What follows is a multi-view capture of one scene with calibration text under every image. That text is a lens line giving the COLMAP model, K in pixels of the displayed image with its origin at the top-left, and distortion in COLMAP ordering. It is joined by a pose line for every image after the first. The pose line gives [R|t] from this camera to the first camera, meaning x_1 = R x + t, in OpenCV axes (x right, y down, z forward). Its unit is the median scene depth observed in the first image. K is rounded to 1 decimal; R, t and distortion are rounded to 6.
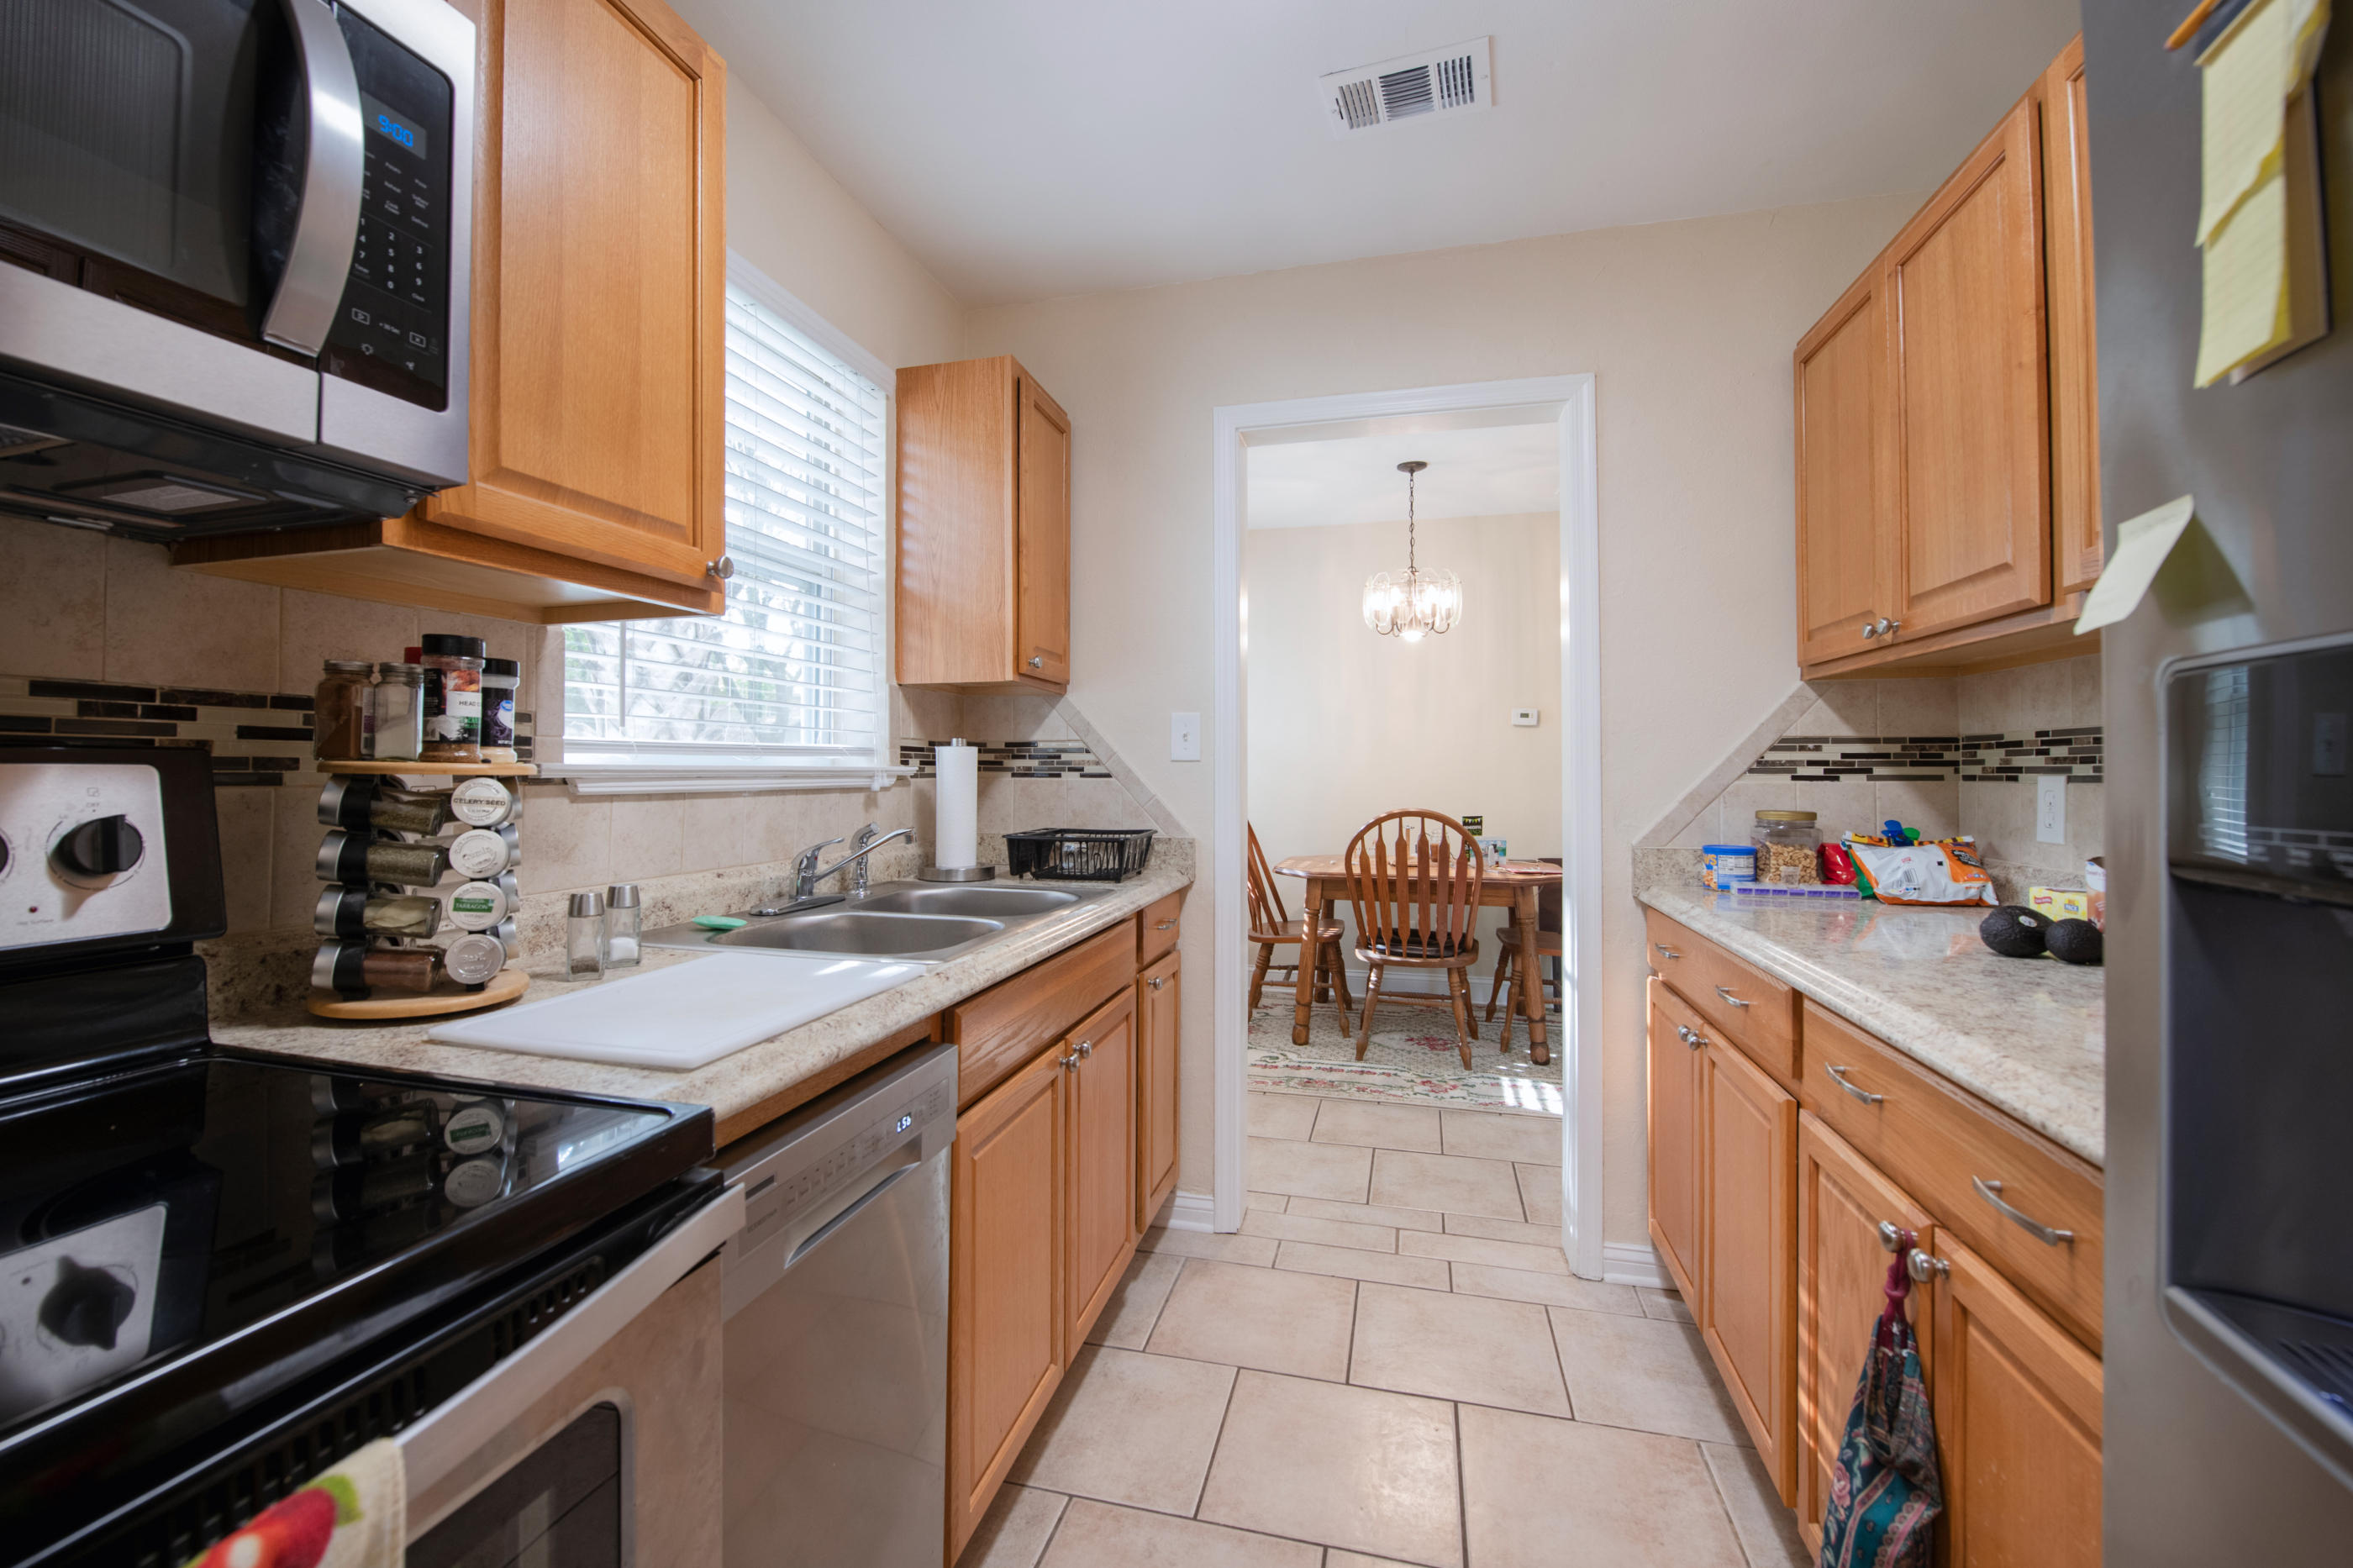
lens RADIAL K [[956.3, 0, 1122.3], [0, 956.3, 760.6], [0, 0, 1]] dist [-0.011277, -0.002339]
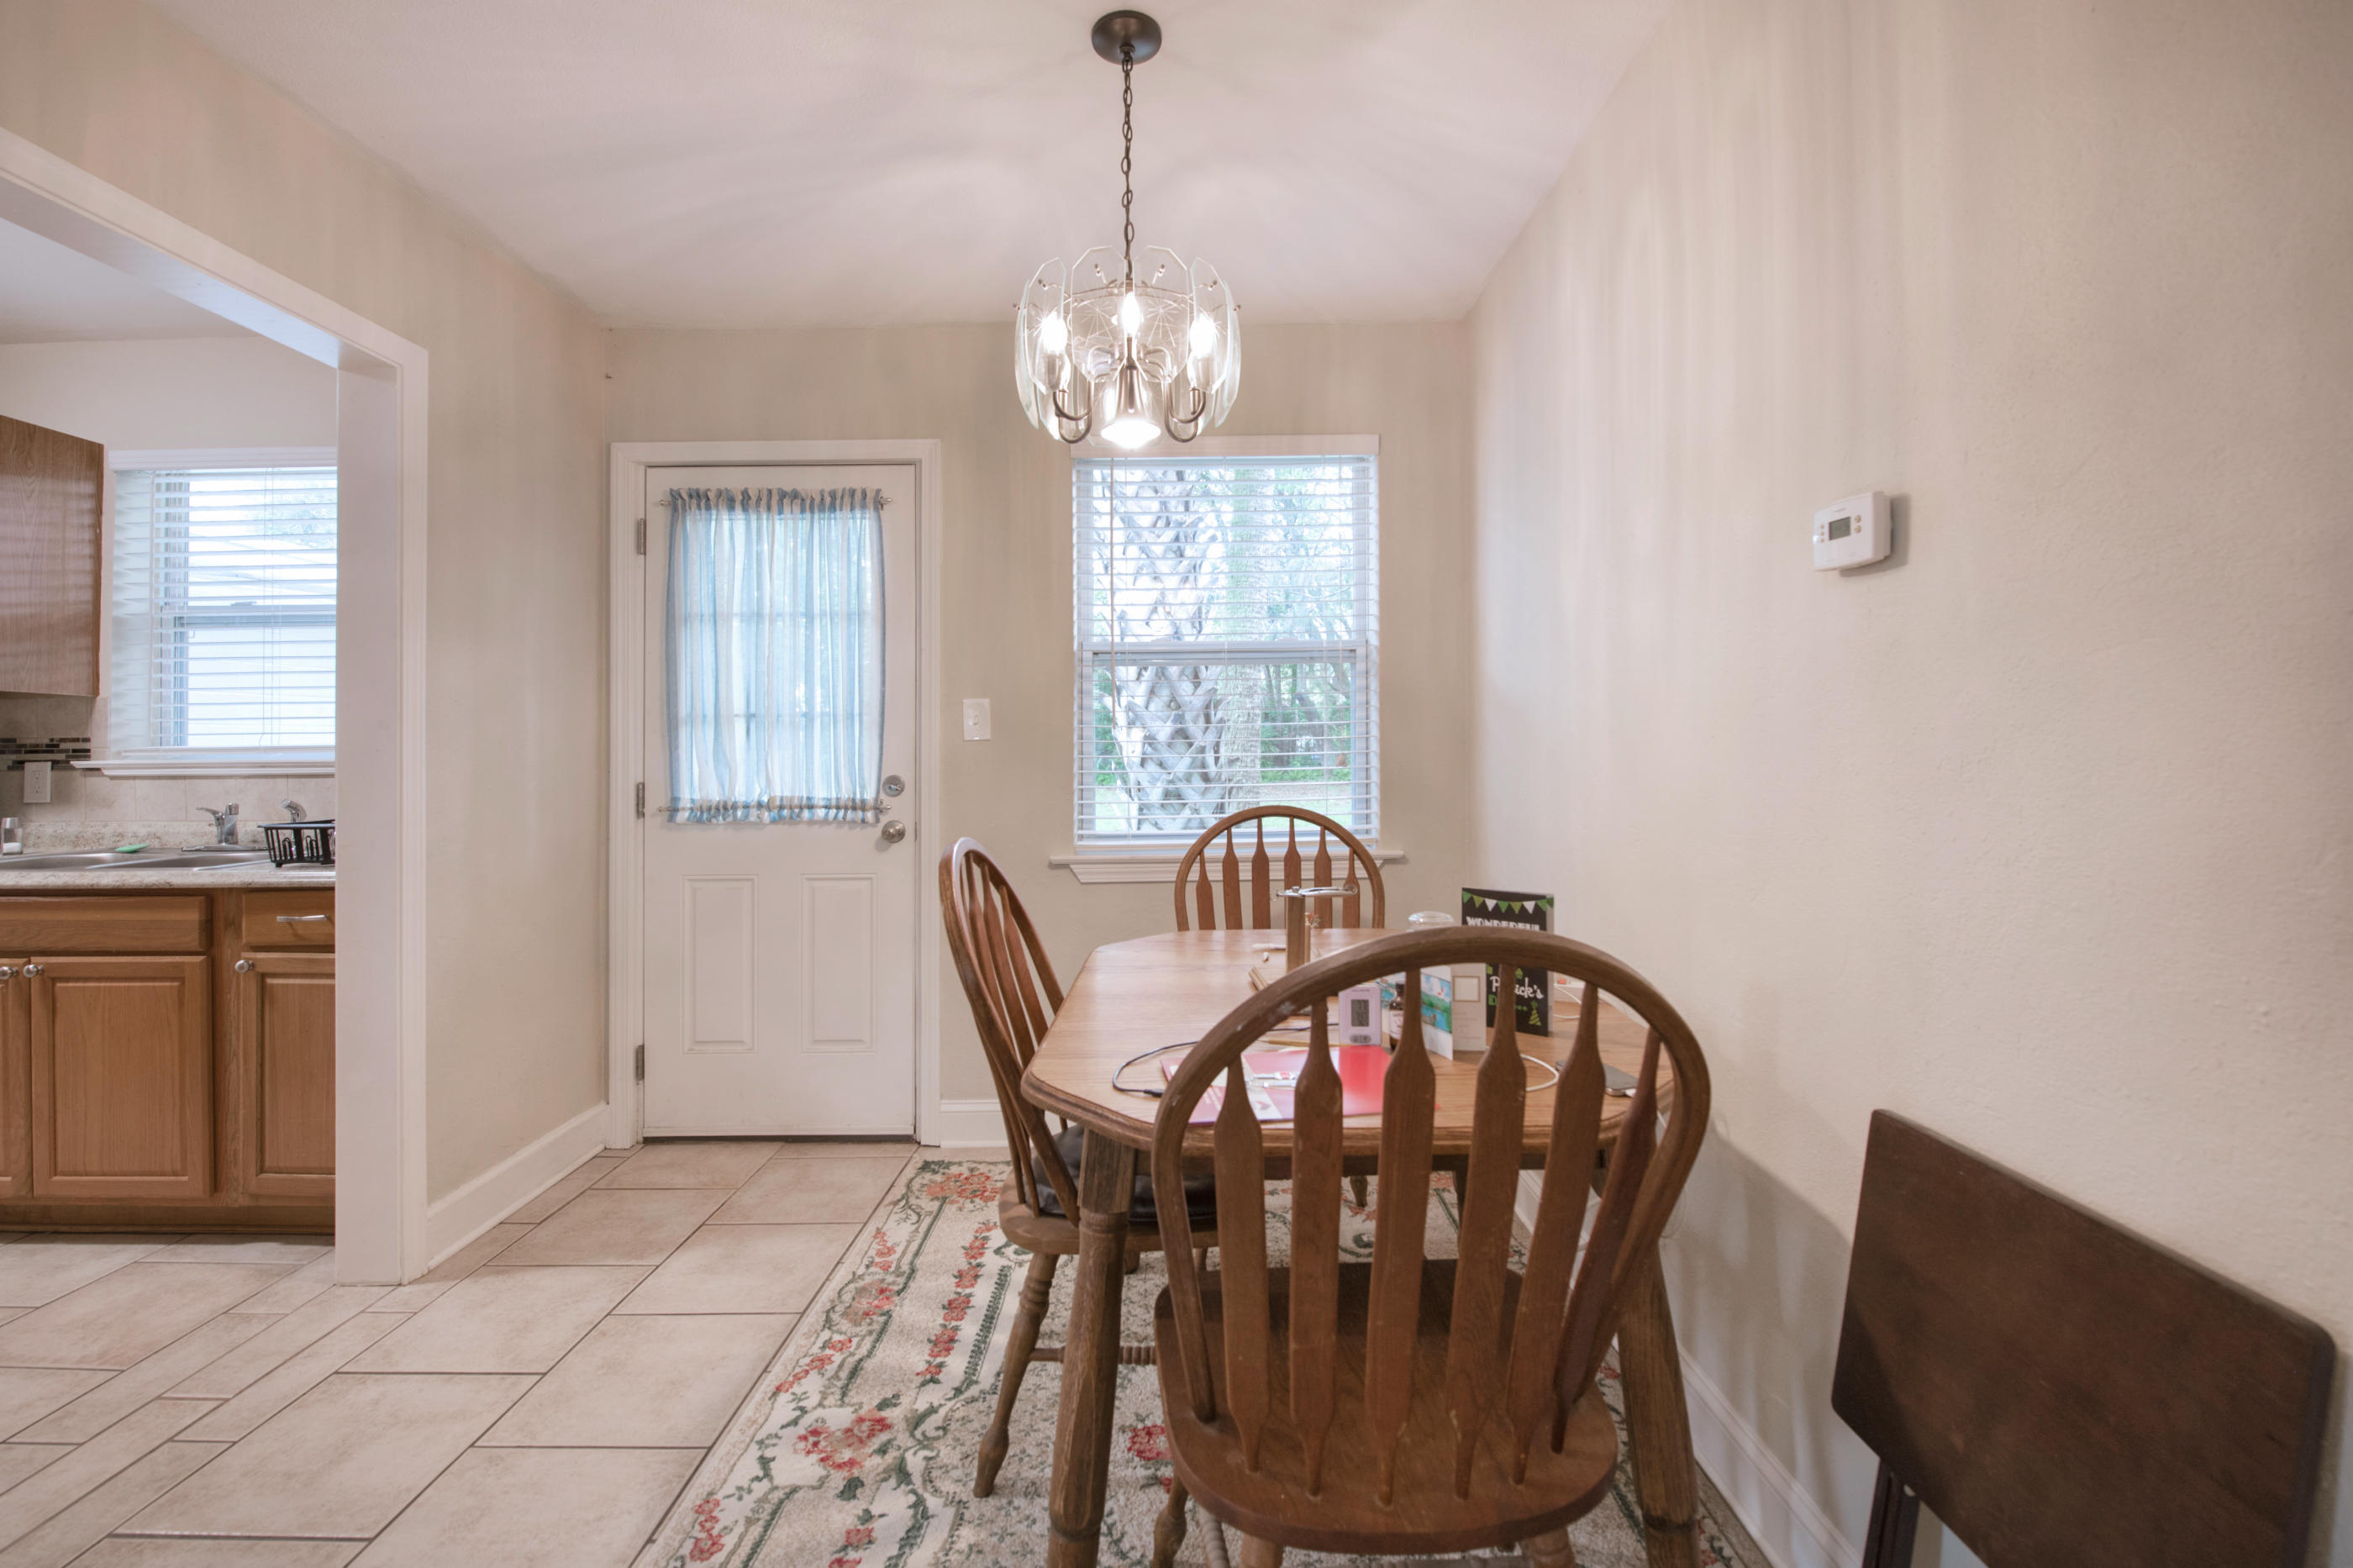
lens RADIAL K [[956.3, 0, 1173.2], [0, 956.3, 740.9], [0, 0, 1]] dist [-0.011277, -0.002339]
pose [[0.311104, -0.016522, -0.950232, 0.779040], [0.020607, 0.999731, -0.010636, 0.011113], [0.950152, -0.016273, 0.311361, 0.959892]]
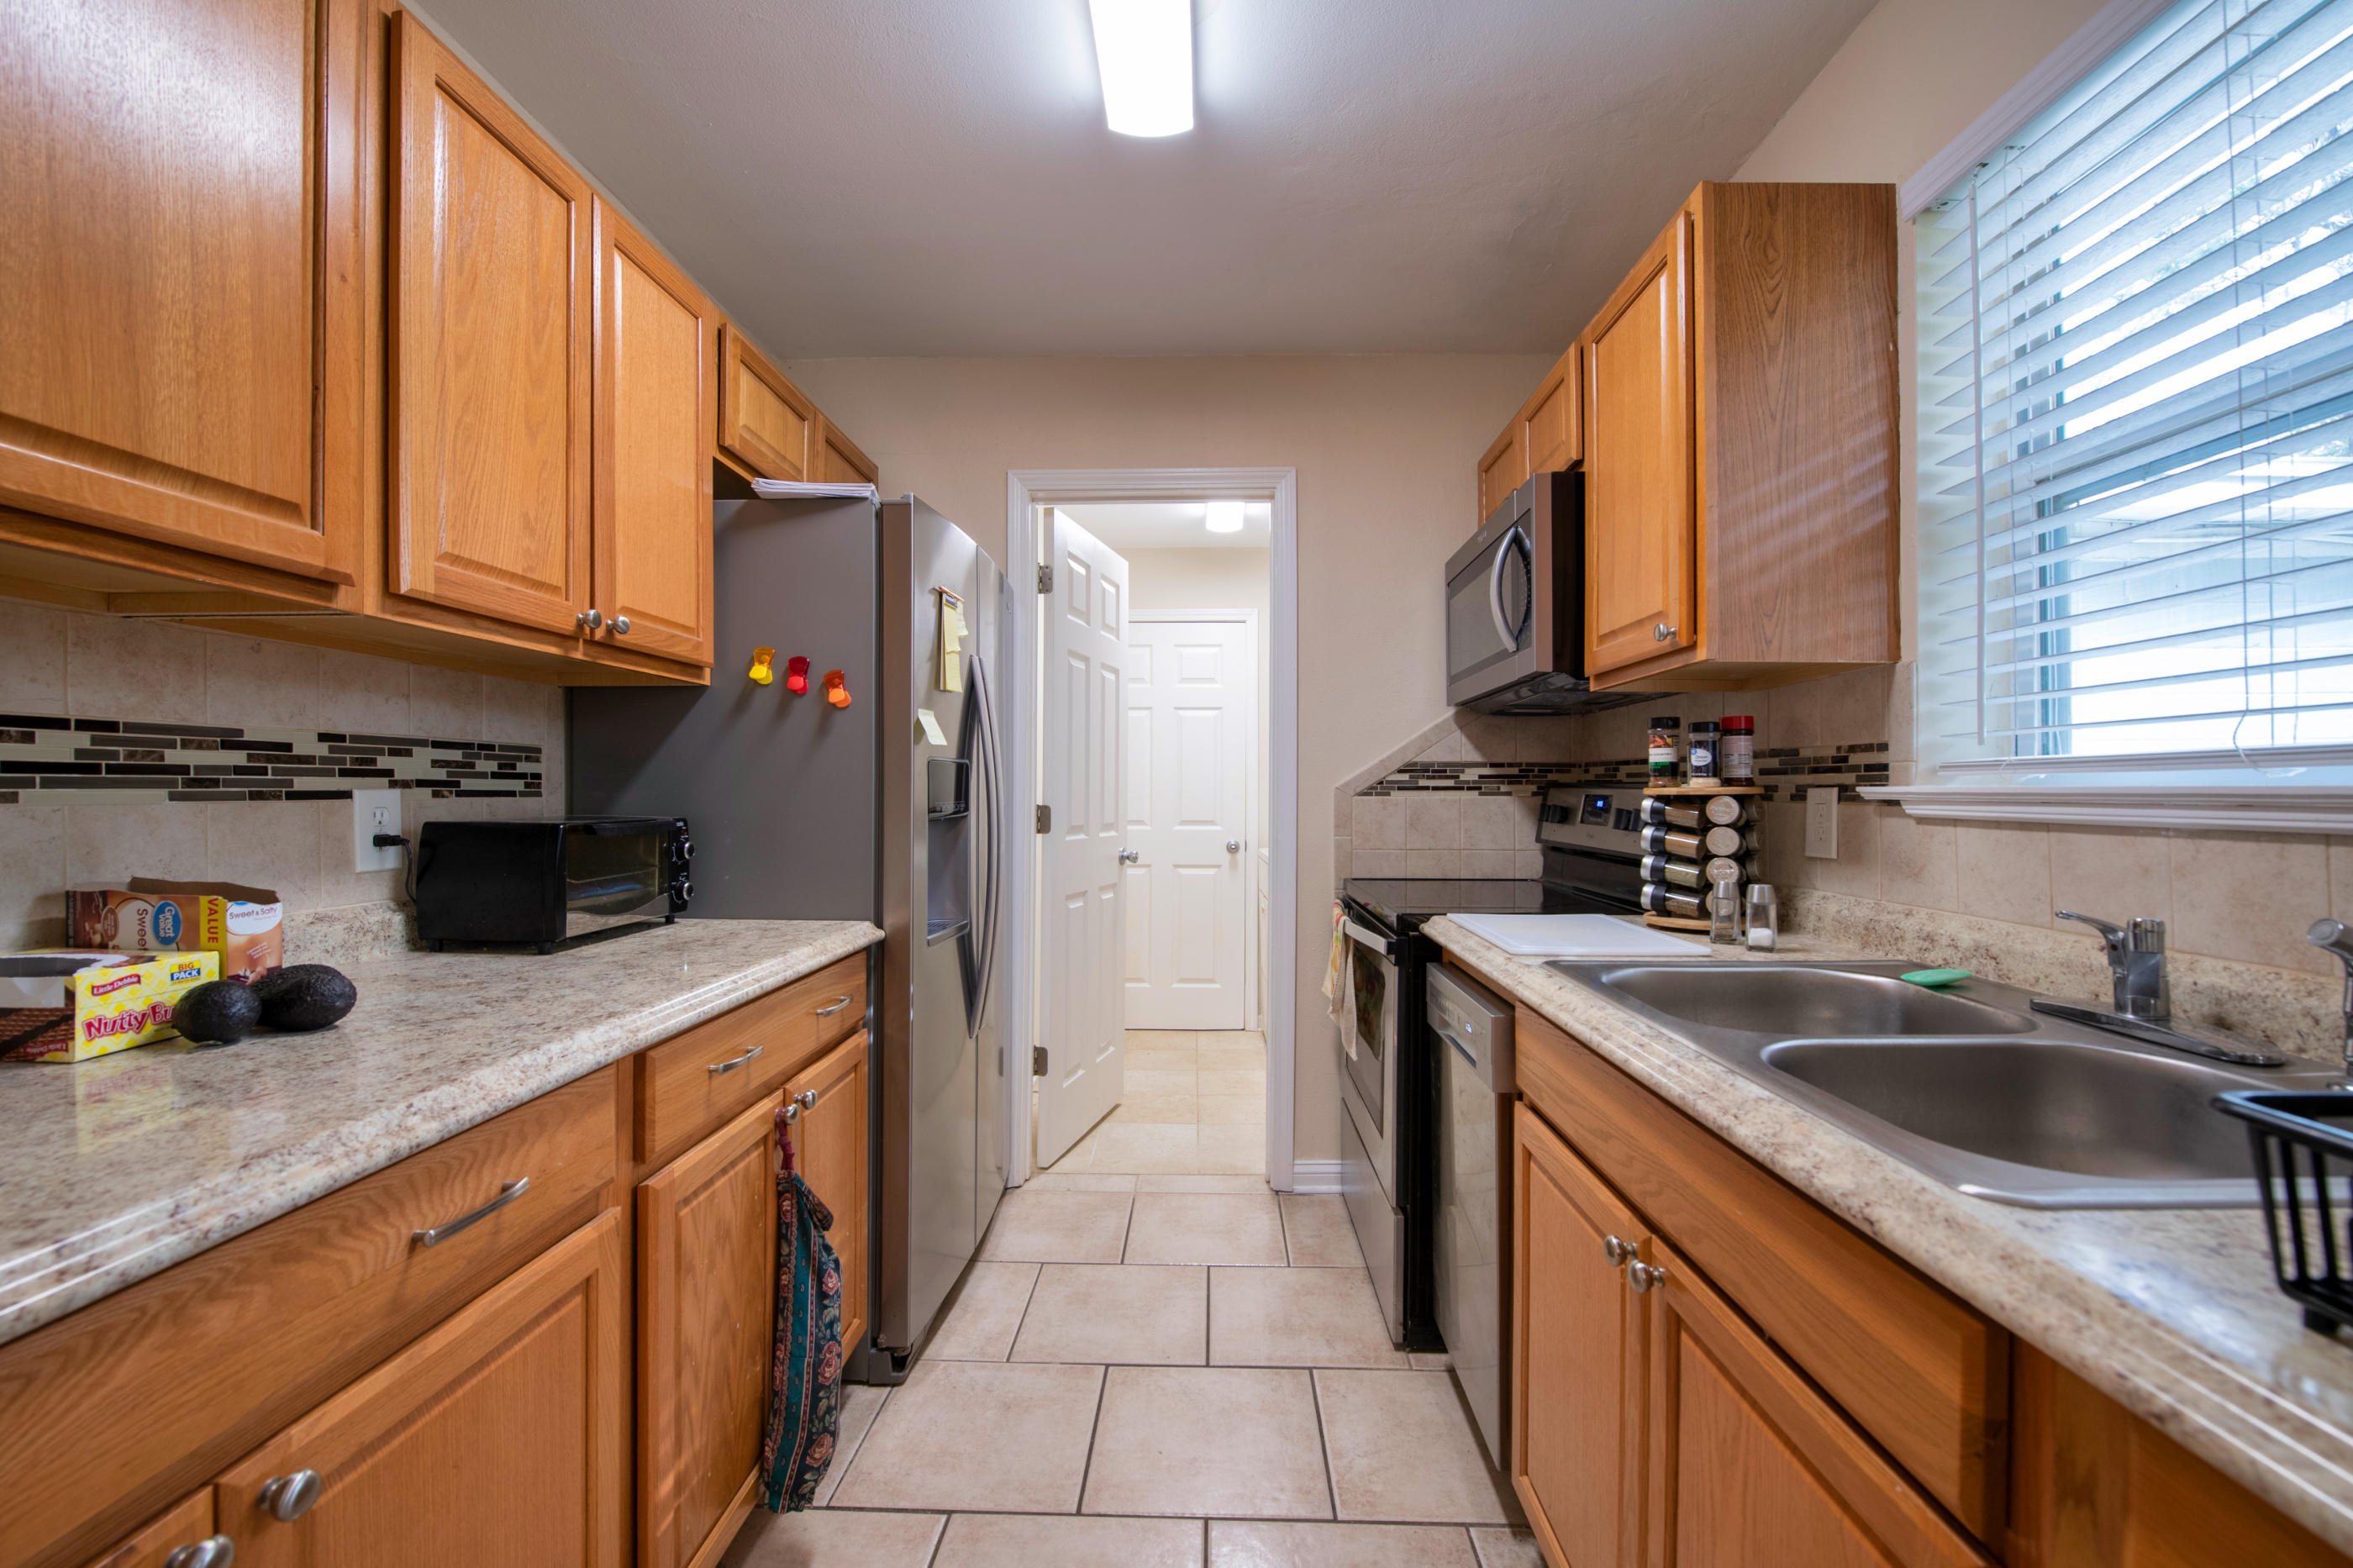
lens RADIAL K [[956.3, 0, 1162.7], [0, 956.3, 773.9], [0, 0, 1]] dist [-0.011277, -0.002339]
pose [[-0.967066, -0.006949, -0.254430, 0.182373], [-0.000310, 0.999659, -0.026123, 0.006364], [0.254524, -0.025183, -0.966738, 0.673989]]
